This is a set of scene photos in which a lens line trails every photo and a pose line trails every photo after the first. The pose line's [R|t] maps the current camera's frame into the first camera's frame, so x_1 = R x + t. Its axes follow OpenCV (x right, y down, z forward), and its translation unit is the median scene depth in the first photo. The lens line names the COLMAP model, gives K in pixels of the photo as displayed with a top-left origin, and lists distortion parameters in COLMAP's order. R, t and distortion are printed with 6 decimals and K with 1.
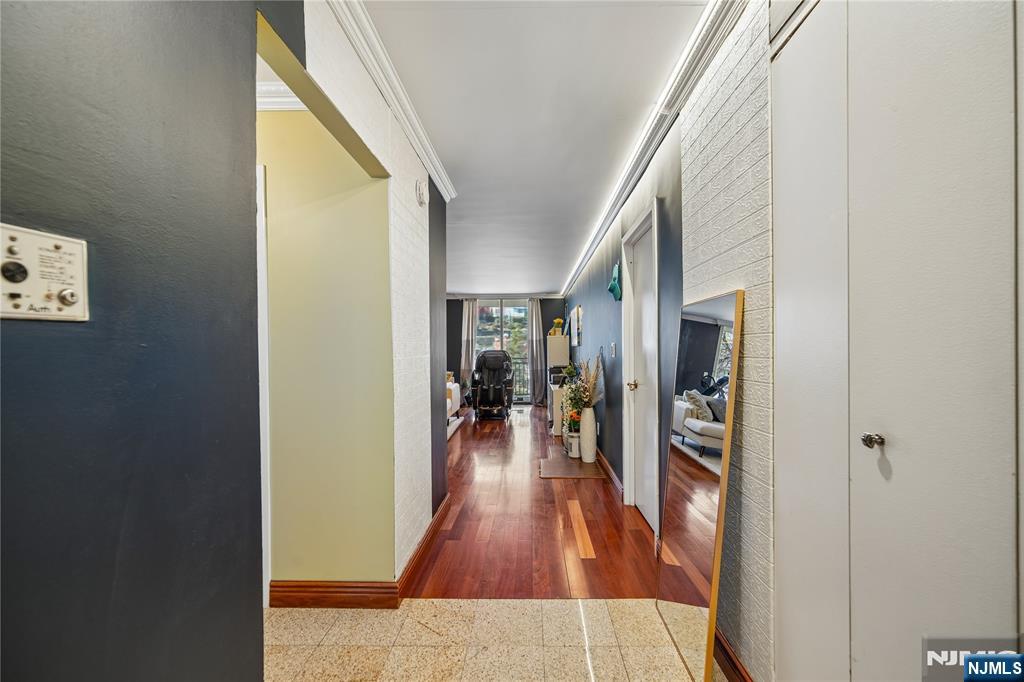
lens RADIAL K [[395.9, 0, 512.4], [0, 395.9, 349.6], [0, 0, 1]] dist [-0.000542, 0.000146]
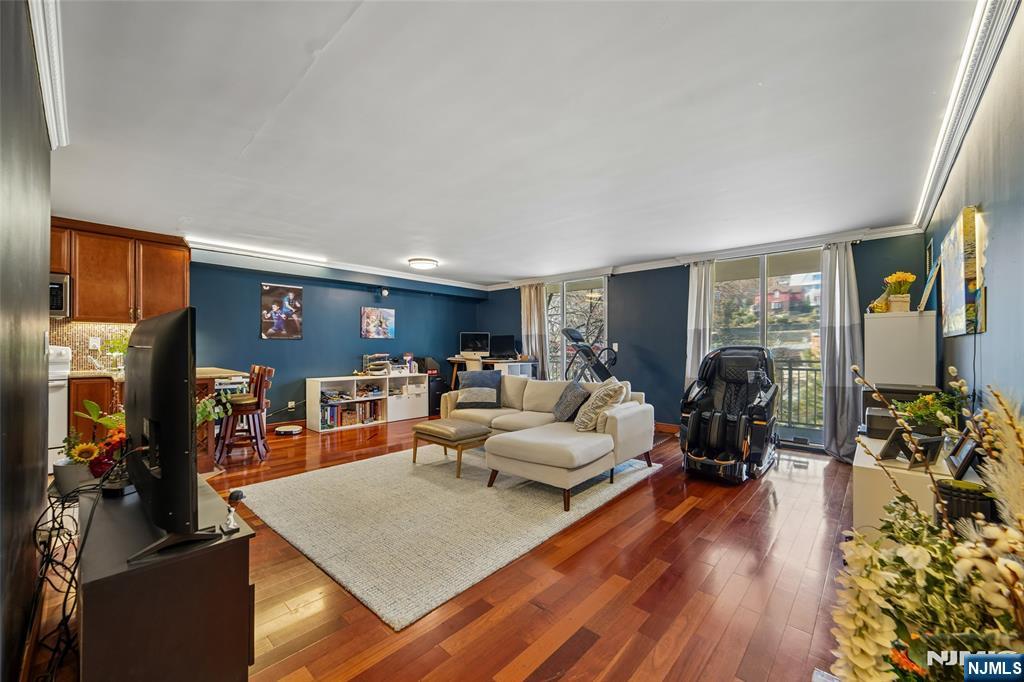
lens RADIAL K [[395.9, 0, 512.4], [0, 395.9, 349.6], [0, 0, 1]] dist [-0.000542, 0.000146]
pose [[0.768015, 0.009585, -0.640361, 0.069072], [-0.004704, 0.999945, 0.009325, 0.002516], [0.640415, -0.004149, 0.768018, 0.407047]]
